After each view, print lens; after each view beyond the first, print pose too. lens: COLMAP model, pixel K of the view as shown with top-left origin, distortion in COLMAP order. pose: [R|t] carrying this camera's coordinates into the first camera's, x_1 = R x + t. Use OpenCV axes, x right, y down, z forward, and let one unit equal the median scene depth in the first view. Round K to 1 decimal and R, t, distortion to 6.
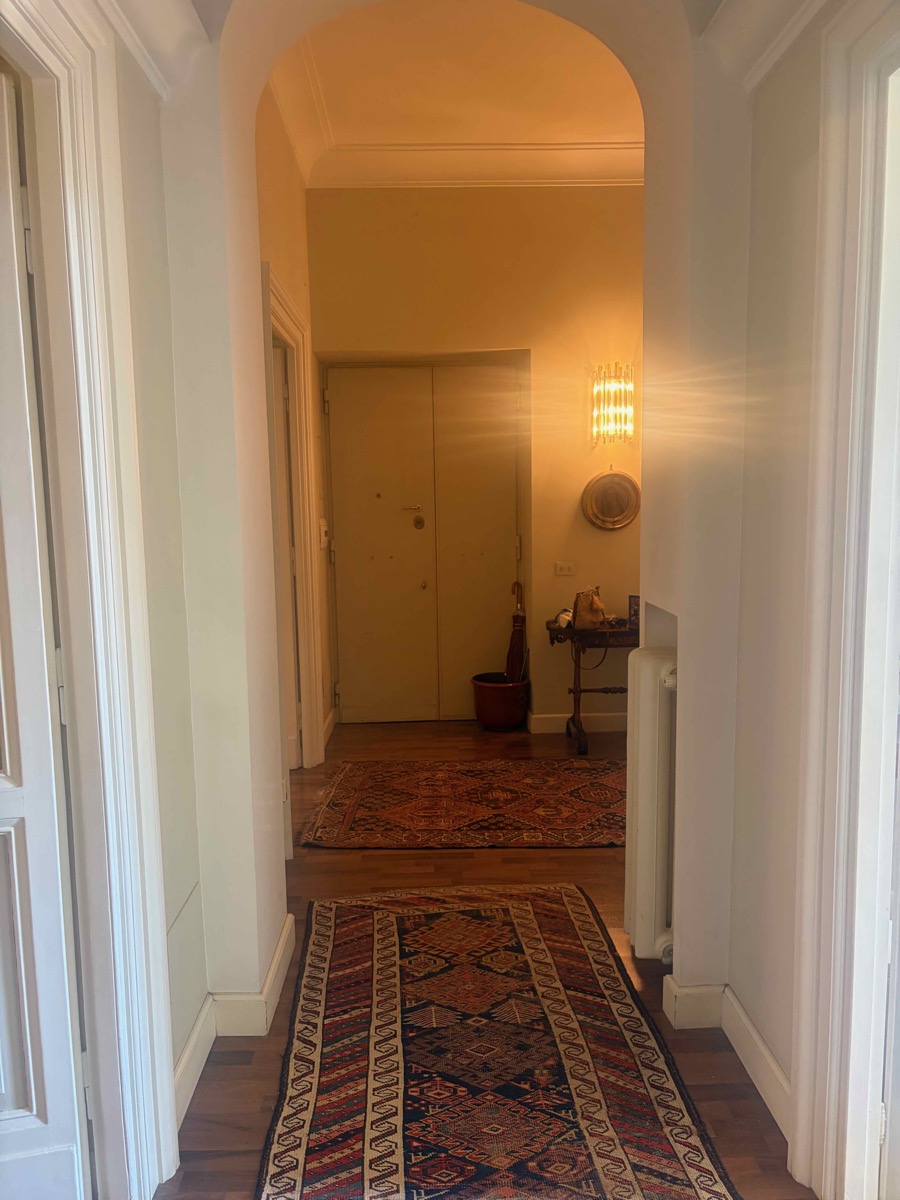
lens RADIAL K [[905.6, 0, 449.4], [0, 905.6, 602.3], [0, 0, 1]] dist [0.047042, -0.050482]
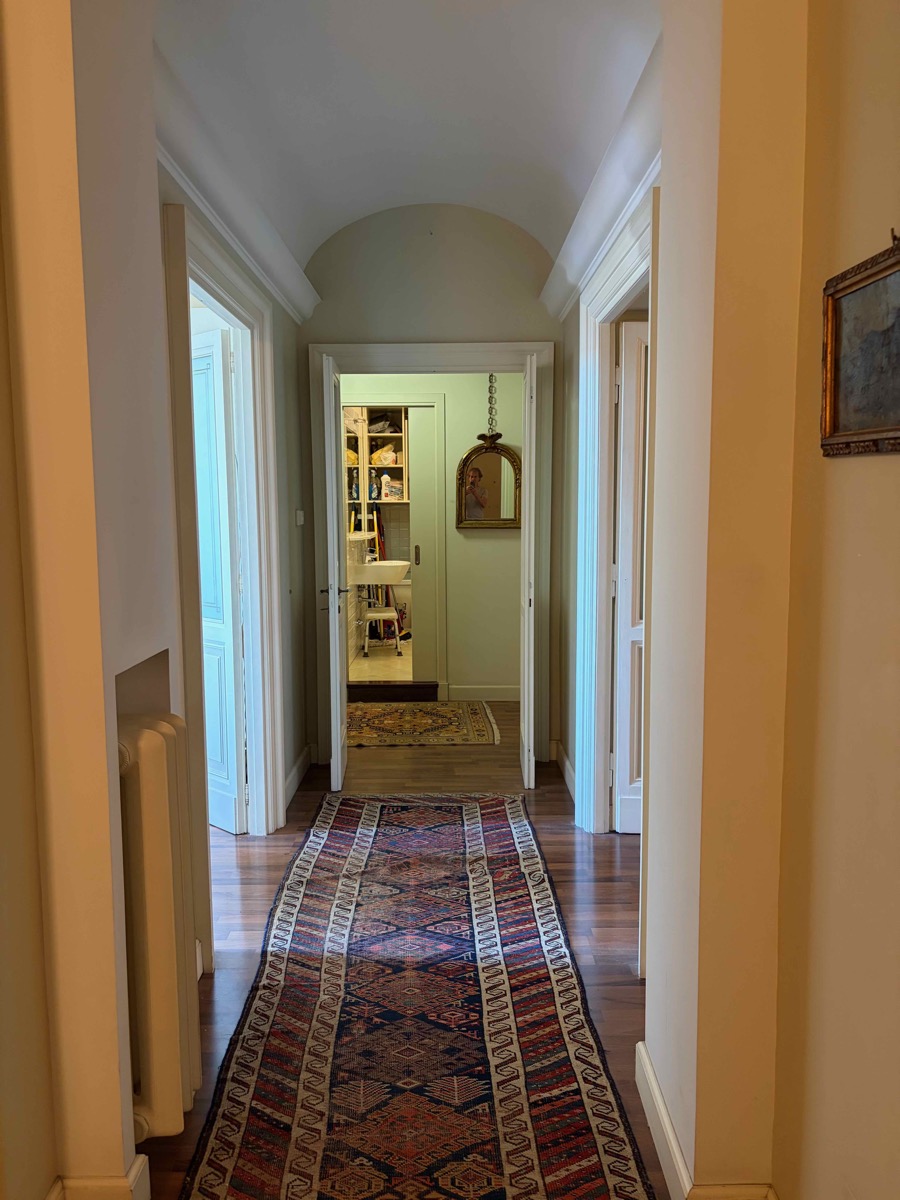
lens RADIAL K [[905.6, 0, 450.7], [0, 905.6, 599.1], [0, 0, 1]] dist [0.047042, -0.050482]
pose [[-0.999219, 0.019470, 0.034374, -0.055452], [0.026727, 0.973924, 0.225293, -0.225305], [-0.029092, 0.226036, -0.973684, 1.874282]]
